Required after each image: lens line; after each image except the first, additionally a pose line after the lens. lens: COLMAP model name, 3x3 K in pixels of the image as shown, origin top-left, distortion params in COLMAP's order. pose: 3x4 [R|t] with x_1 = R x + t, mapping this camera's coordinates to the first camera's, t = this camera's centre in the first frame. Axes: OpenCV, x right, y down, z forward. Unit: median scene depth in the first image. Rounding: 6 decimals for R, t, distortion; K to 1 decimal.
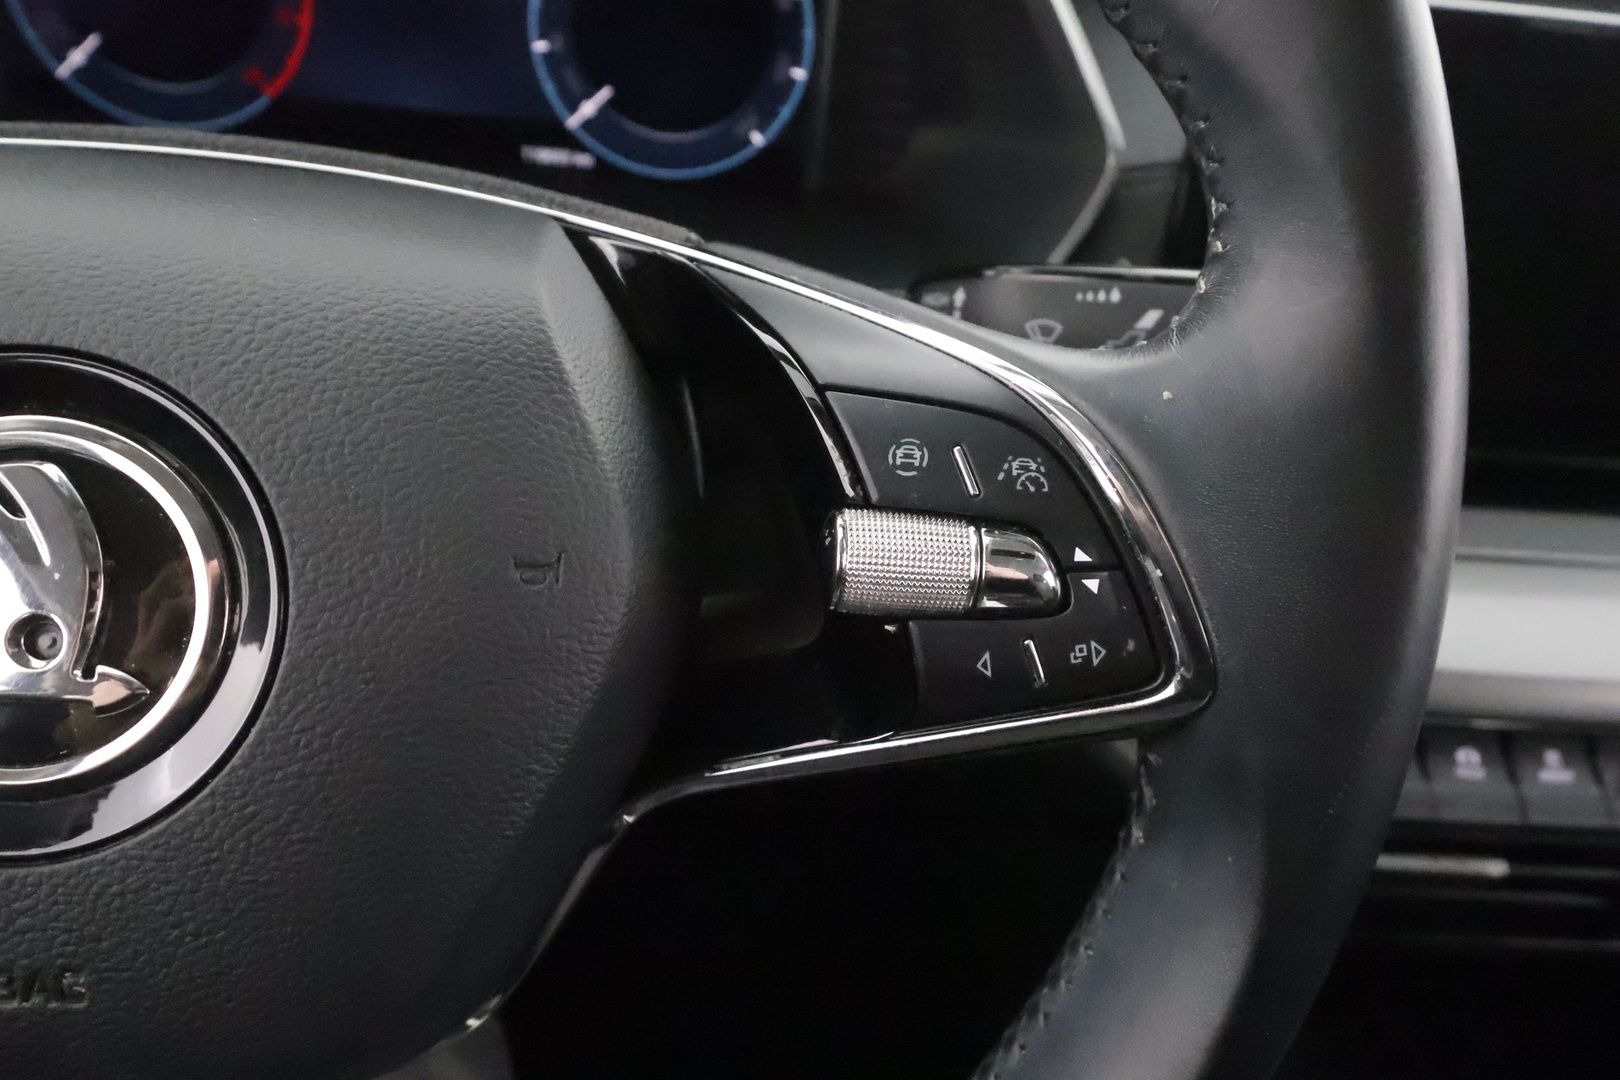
lens RADIAL K [[1364.7, 0, 810.0], [0, 1364.7, 540.0], [0, 0, 1]] dist [0.030668, -0.070399]
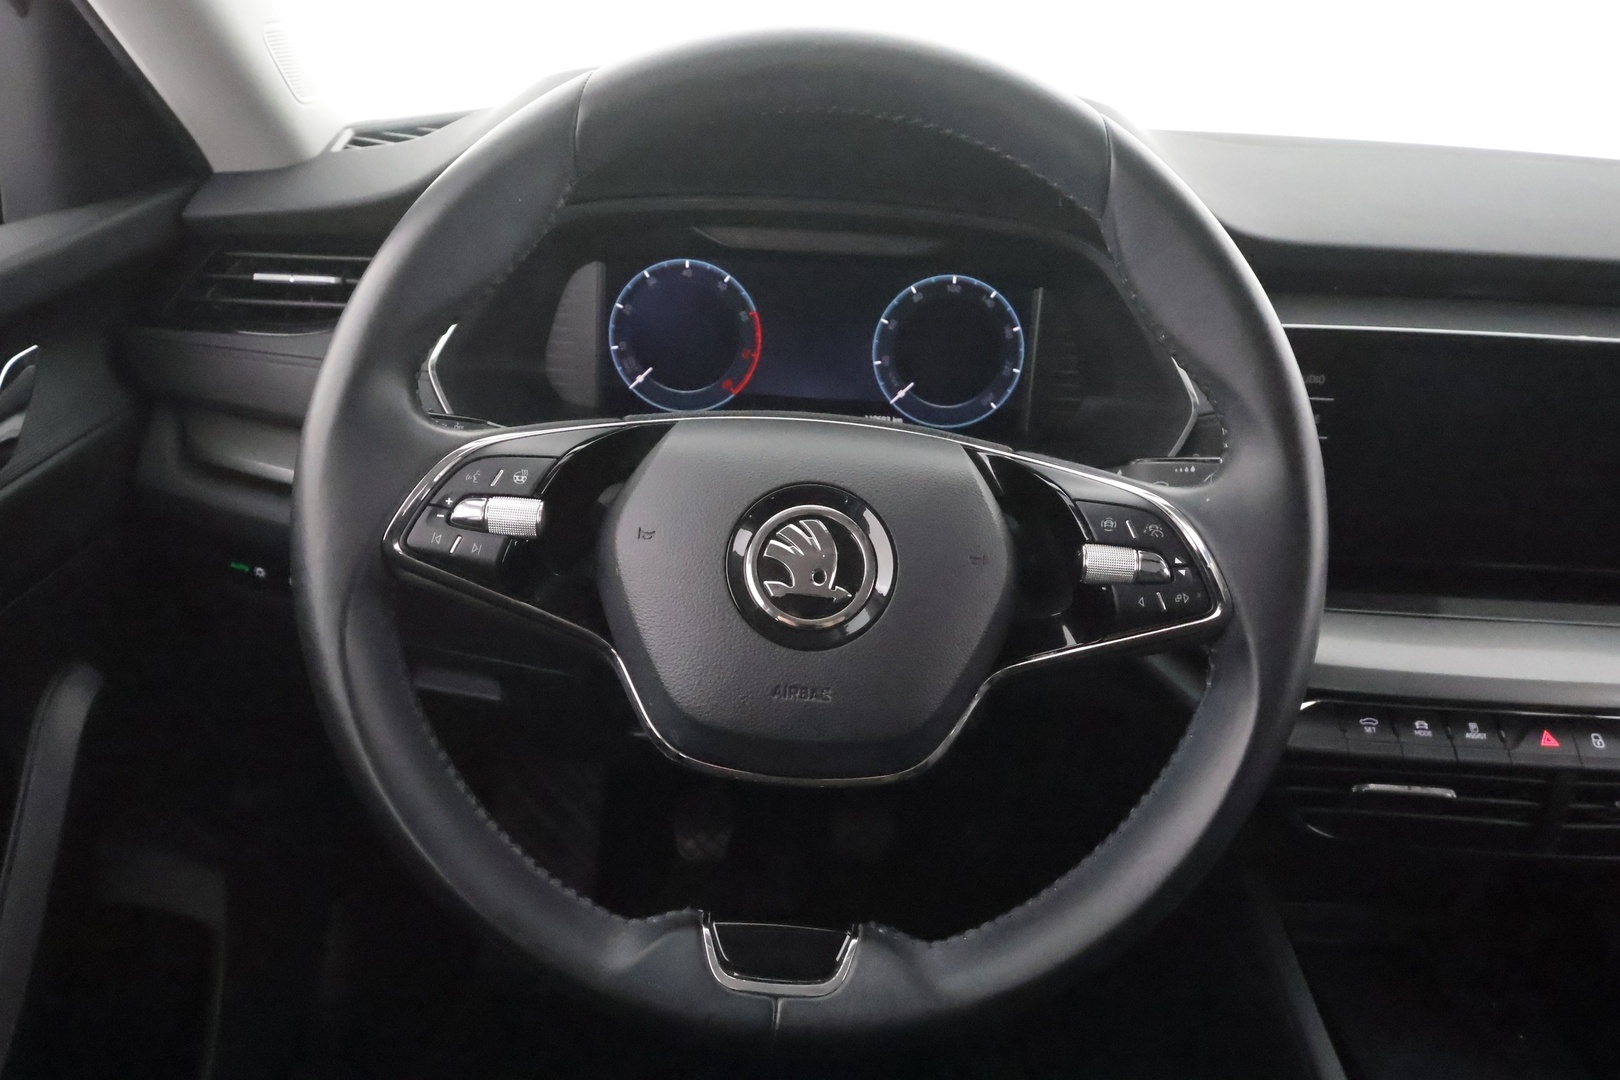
lens RADIAL K [[1212.3, 0, 810.0], [0, 1212.3, 540.0], [0, 0, 1]] dist [0.006075, 0.002902]
pose [[0.989701, -0.019309, -0.141841, -0.166793], [-0.005497, 0.985004, -0.172446, 0.373155], [0.143044, 0.171449, 0.974753, -1.360438]]
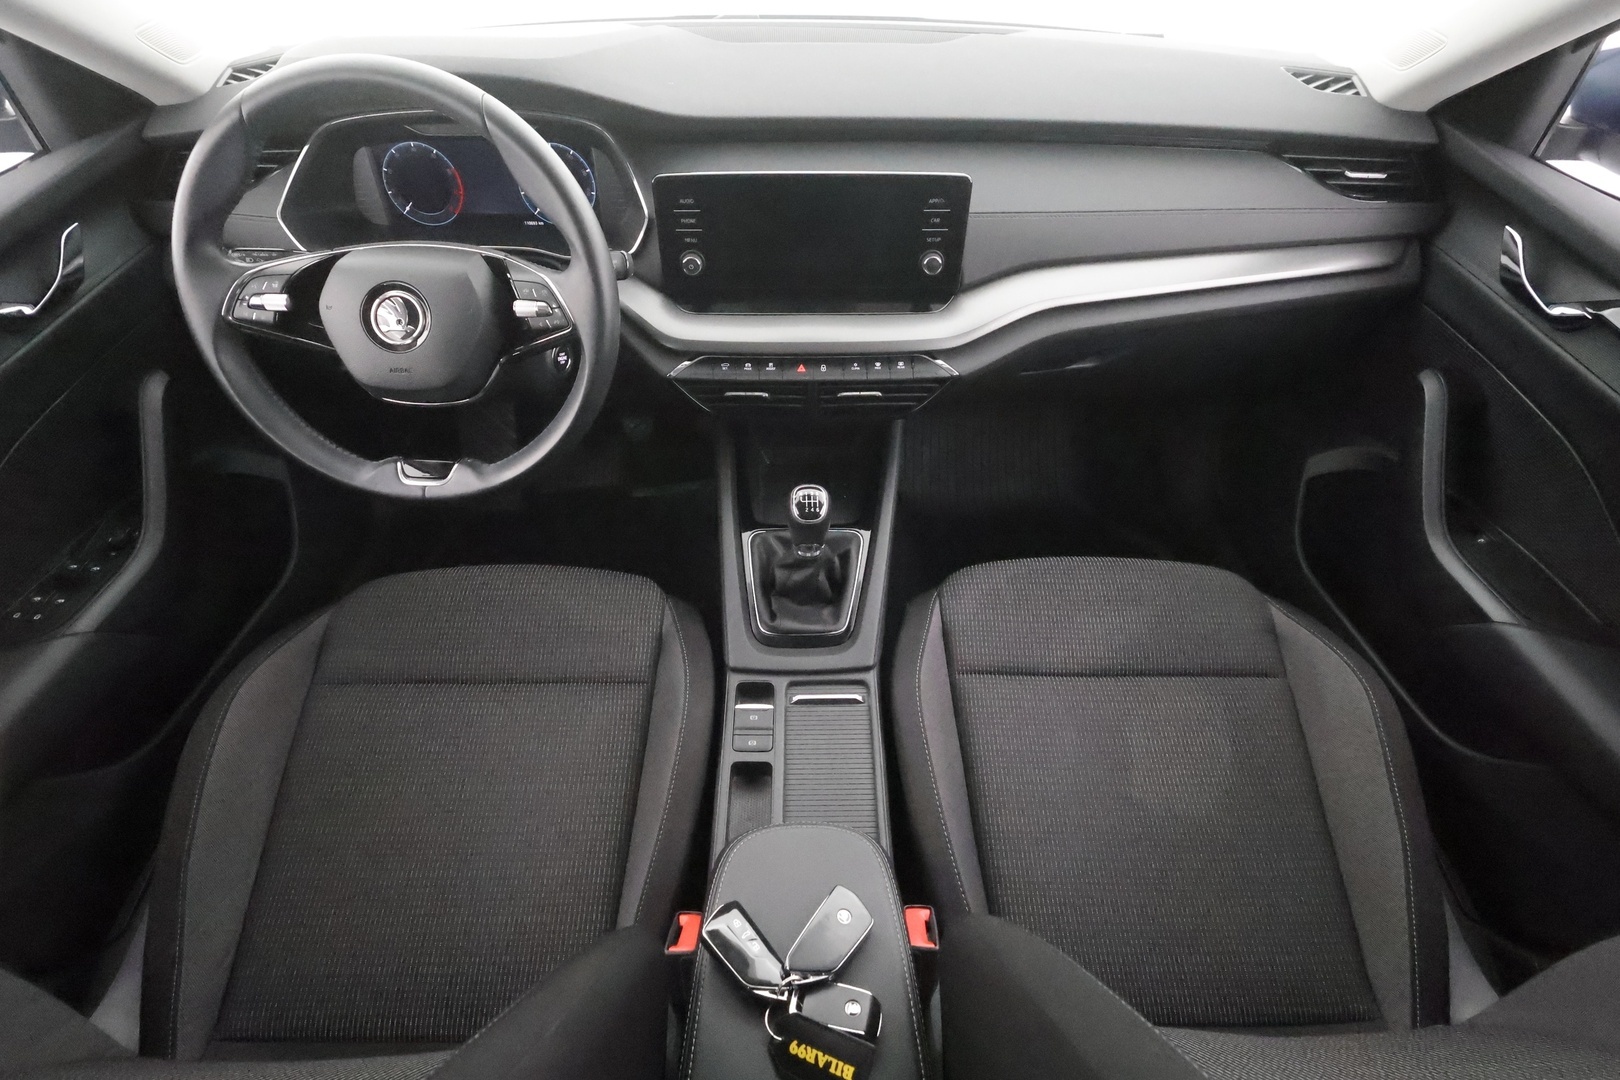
lens RADIAL K [[763.6, 0, 810.0], [0, 763.6, 540.0], [0, 0, 1]] dist [-0.003173, 0.000227]
pose [[0.988682, -0.017716, -0.148977, 1.862507], [0.047362, 0.979081, 0.197884, 0.426719], [0.142355, -0.202700, 0.968838, -2.454308]]
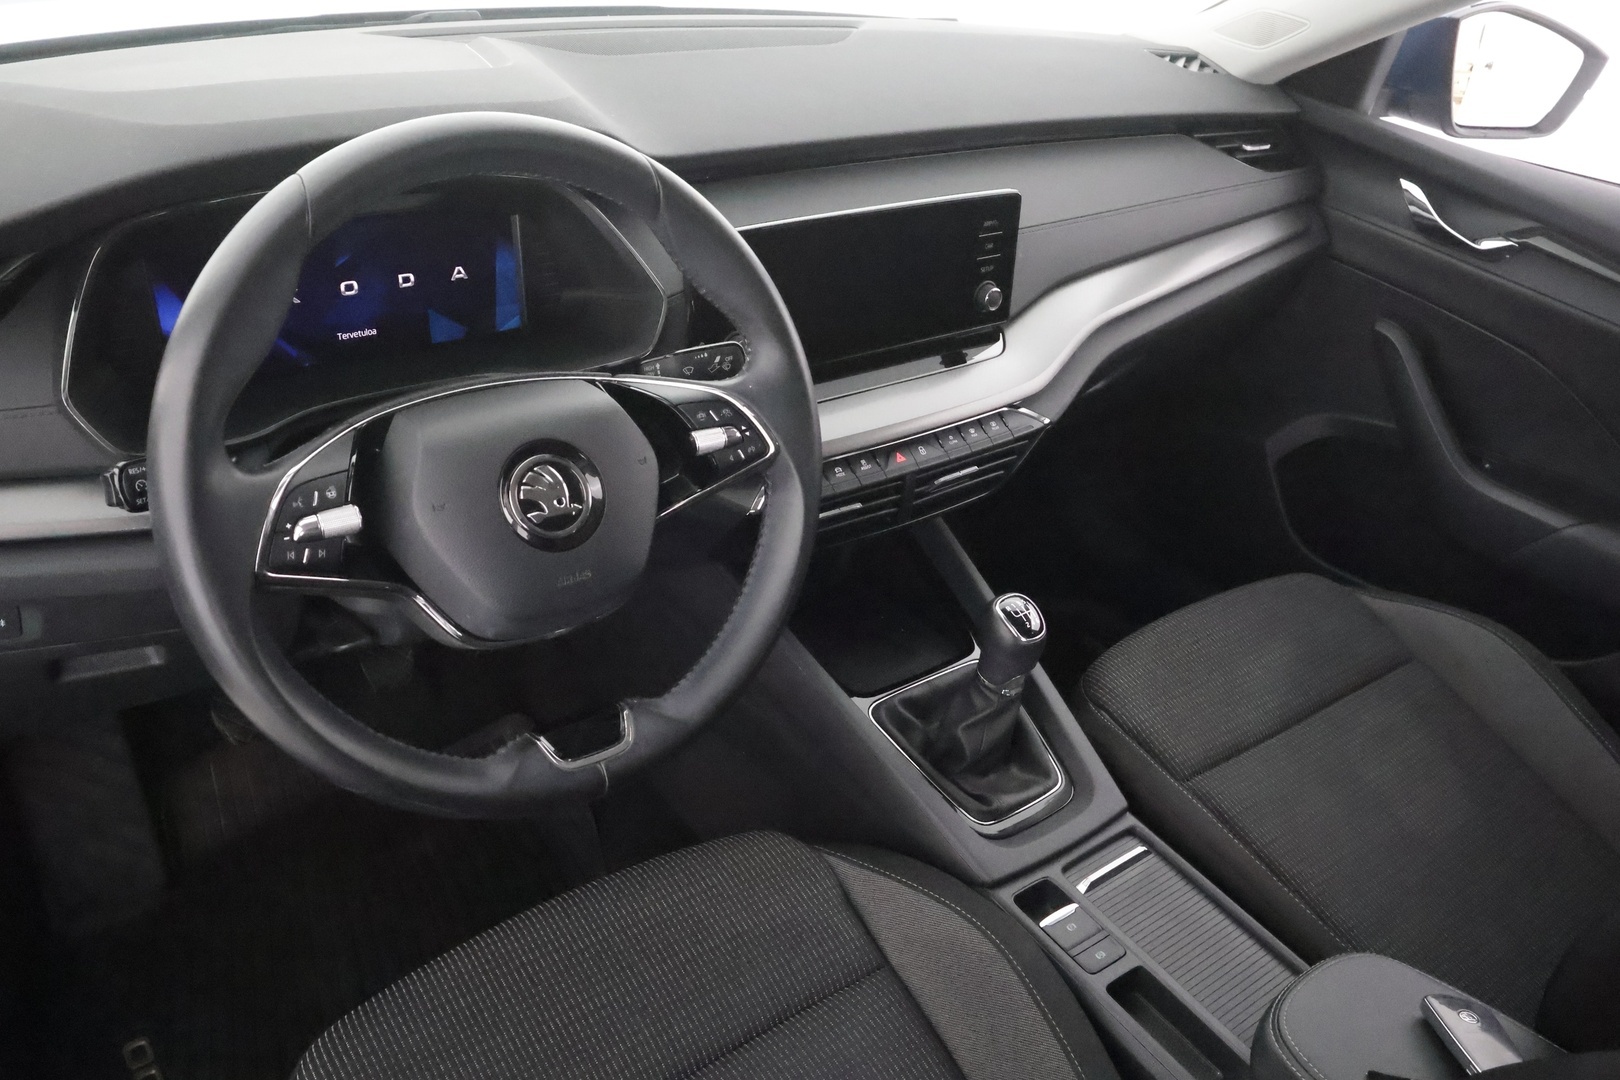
lens RADIAL K [[1261.3, 0, 810.0], [0, 1261.3, 540.0], [0, 0, 1]] dist [0.005264, -0.000660]
pose [[0.864622, -0.302827, 0.400905, -1.301295], [0.279477, 0.952985, 0.117102, -0.057269], [-0.417518, 0.010795, 0.908605, -2.650476]]
